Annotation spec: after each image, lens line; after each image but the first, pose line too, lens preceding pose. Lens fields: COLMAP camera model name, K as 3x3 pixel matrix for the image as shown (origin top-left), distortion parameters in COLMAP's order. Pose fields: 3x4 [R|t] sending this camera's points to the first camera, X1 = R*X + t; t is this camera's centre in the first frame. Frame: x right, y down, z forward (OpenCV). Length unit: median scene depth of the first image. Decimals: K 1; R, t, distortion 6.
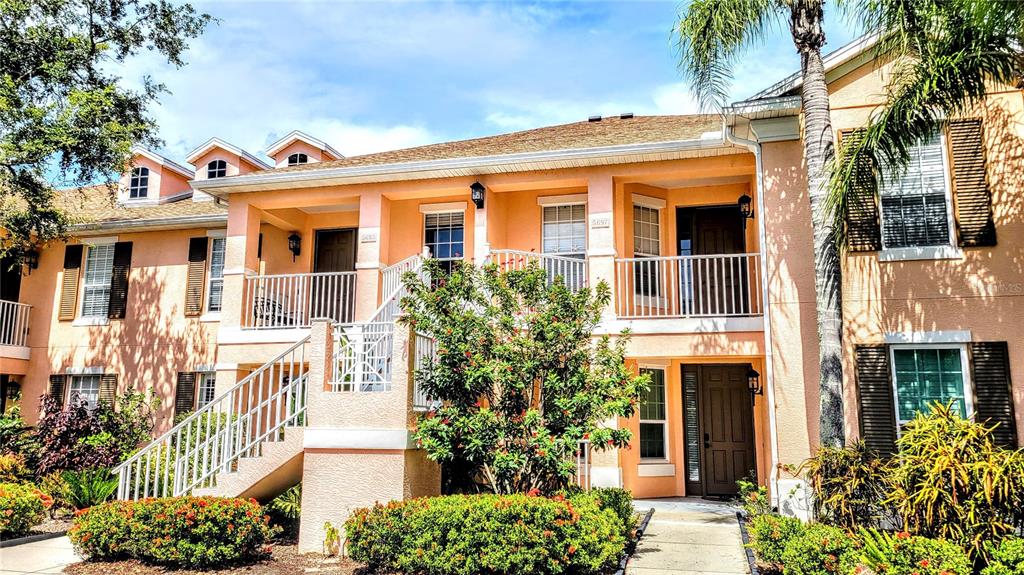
lens RADIAL K [[760.3, 0, 512.1], [0, 760.3, 300.6], [0, 0, 1]] dist [0.097068, -0.116518]
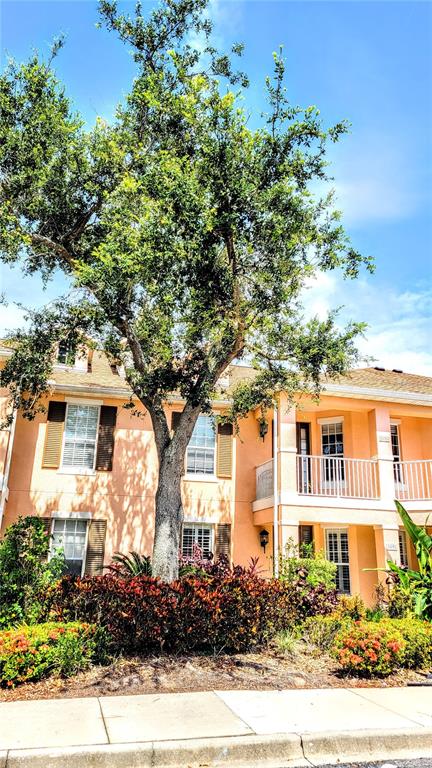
lens RADIAL K [[570.2, 0, 216.0], [0, 570.2, 384.0], [0, 0, 1]] dist [0.097068, -0.116518]
pose [[0.874248, 0.162758, 0.457384, -0.784408], [-0.088621, 0.979801, -0.179267, 0.036113], [-0.477322, 0.116190, 0.871013, 0.149854]]
